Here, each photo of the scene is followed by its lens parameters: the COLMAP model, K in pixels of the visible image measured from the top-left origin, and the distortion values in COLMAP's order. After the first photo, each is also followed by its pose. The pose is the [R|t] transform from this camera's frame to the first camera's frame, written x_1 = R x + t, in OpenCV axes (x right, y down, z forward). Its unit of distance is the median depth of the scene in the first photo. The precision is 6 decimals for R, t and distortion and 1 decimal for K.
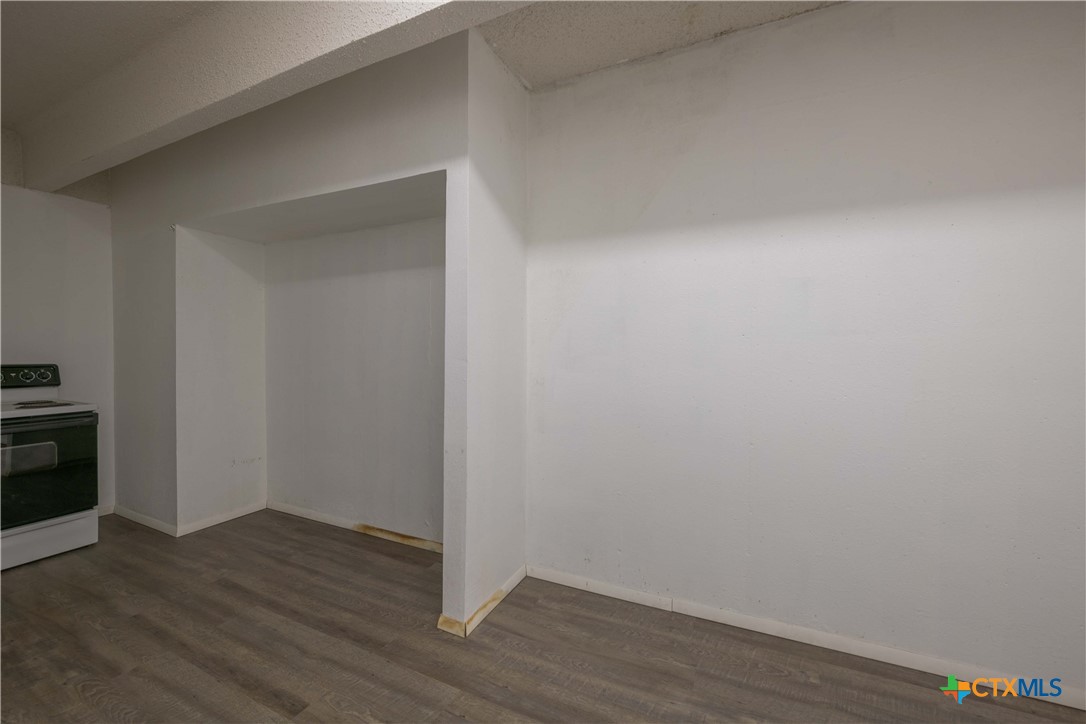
lens RADIAL K [[433.6, 0, 547.8], [0, 433.6, 356.4], [0, 0, 1]] dist [-0.010675, -0.001267]
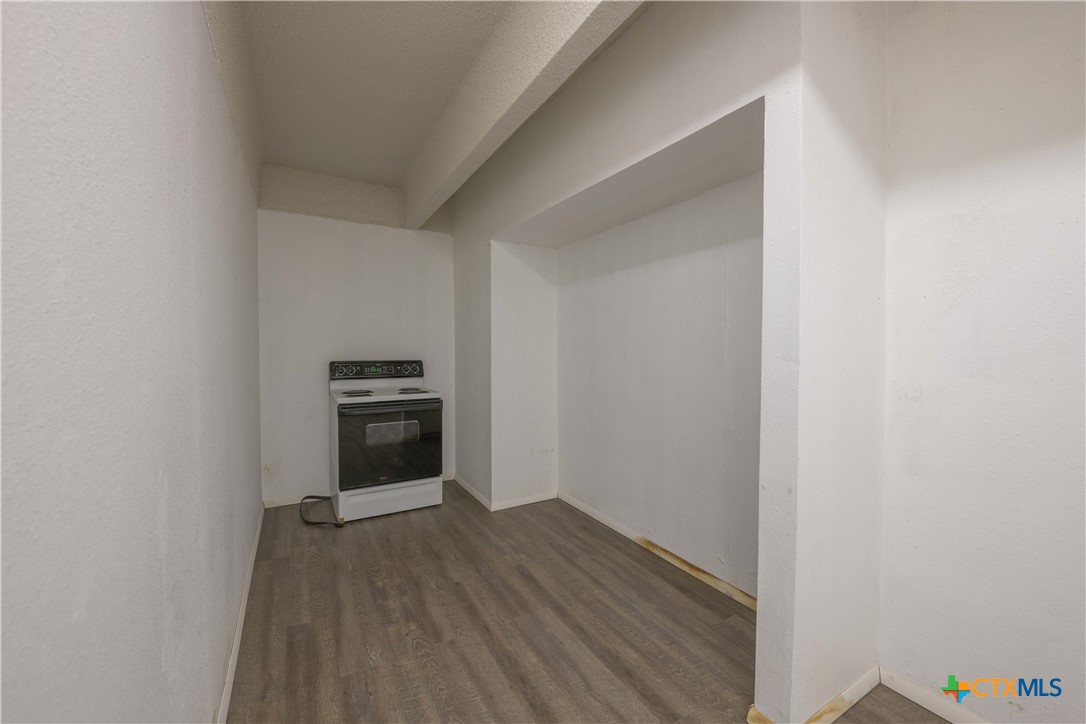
lens RADIAL K [[433.6, 0, 544.9], [0, 433.6, 358.0], [0, 0, 1]] dist [-0.010675, -0.001267]
pose [[0.817743, 0.006542, -0.575546, -0.098394], [-0.001125, 0.999952, 0.009767, -0.002193], [0.575582, -0.007339, 0.817711, 0.165763]]
